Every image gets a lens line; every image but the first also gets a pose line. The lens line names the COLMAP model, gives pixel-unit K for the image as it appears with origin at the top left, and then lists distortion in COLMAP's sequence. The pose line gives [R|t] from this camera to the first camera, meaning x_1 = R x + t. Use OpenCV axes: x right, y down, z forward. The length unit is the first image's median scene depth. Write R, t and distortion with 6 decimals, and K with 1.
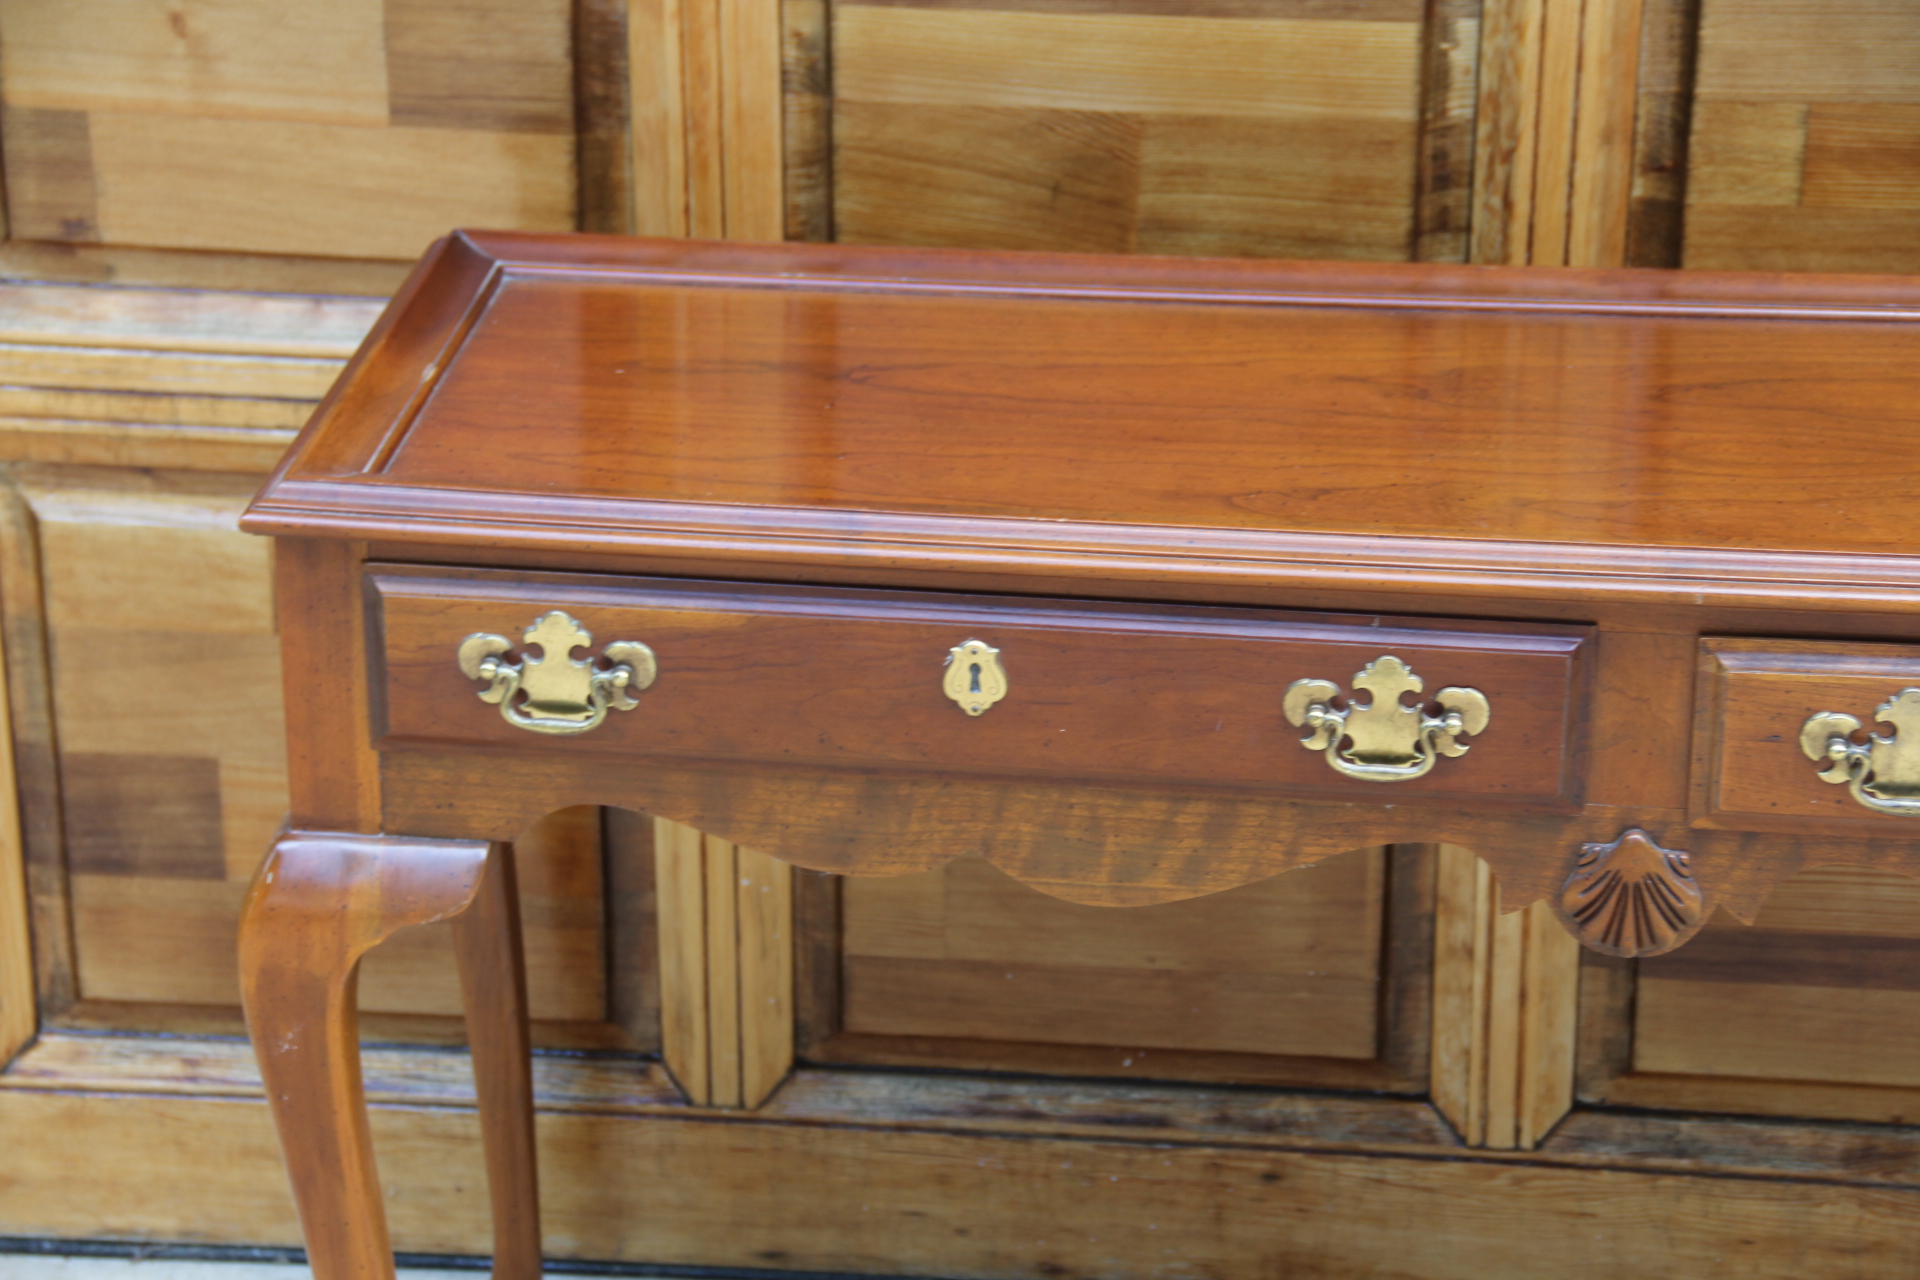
lens RADIAL K [[4616.3, 0, 946.1], [0, 4616.3, 679.1], [0, 0, 1]] dist [0.403984, 0.000000]
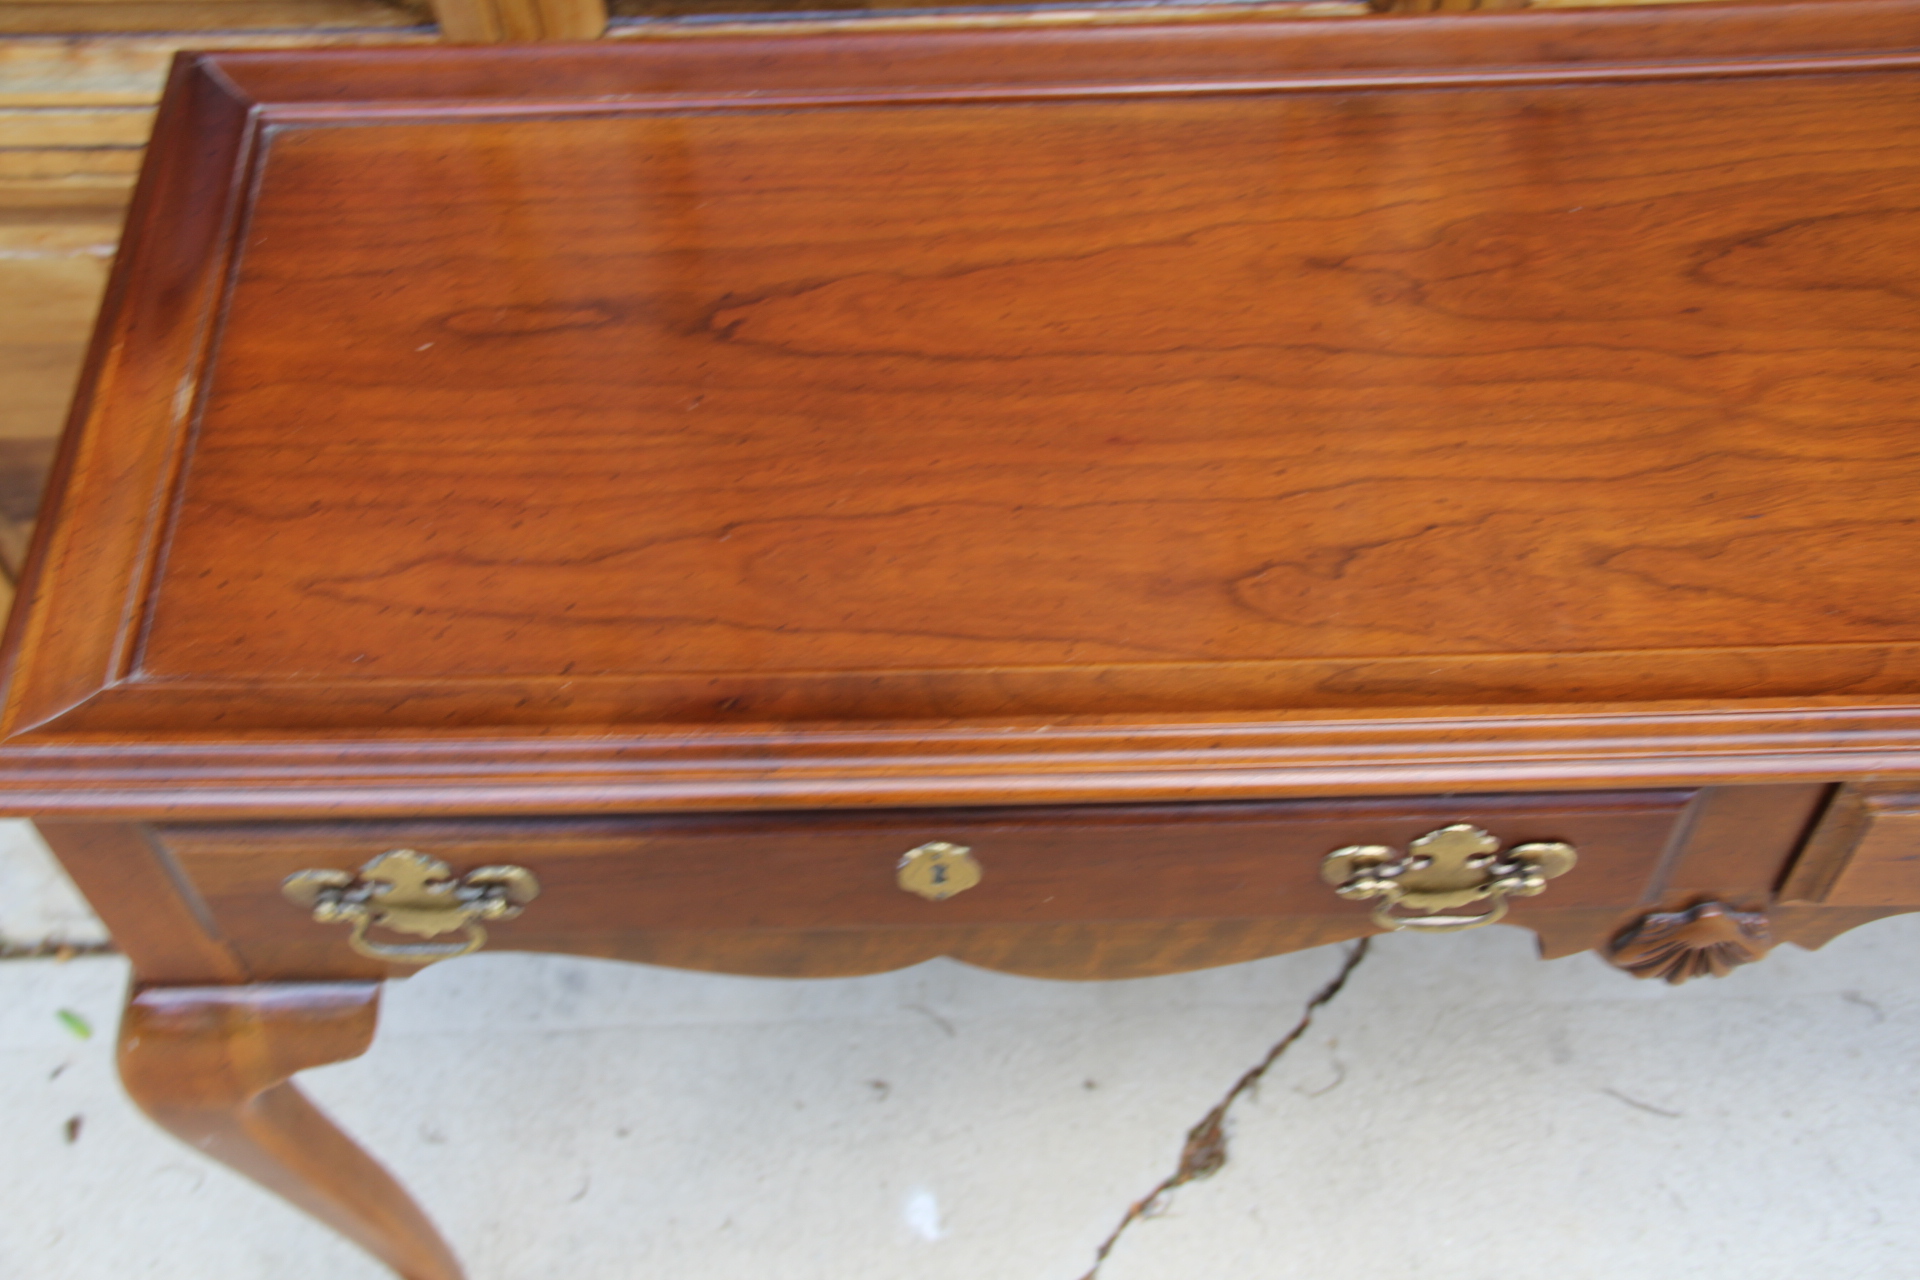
lens RADIAL K [[2311.6, 0, 968.2], [0, 2311.6, 694.1], [0, 0, 1]] dist [0.002737, 0.000000]
pose [[0.991365, -0.119761, 0.053405, -0.005918], [0.076510, 0.859047, 0.506147, -0.211751], [-0.106494, -0.497691, 0.860792, 0.621701]]
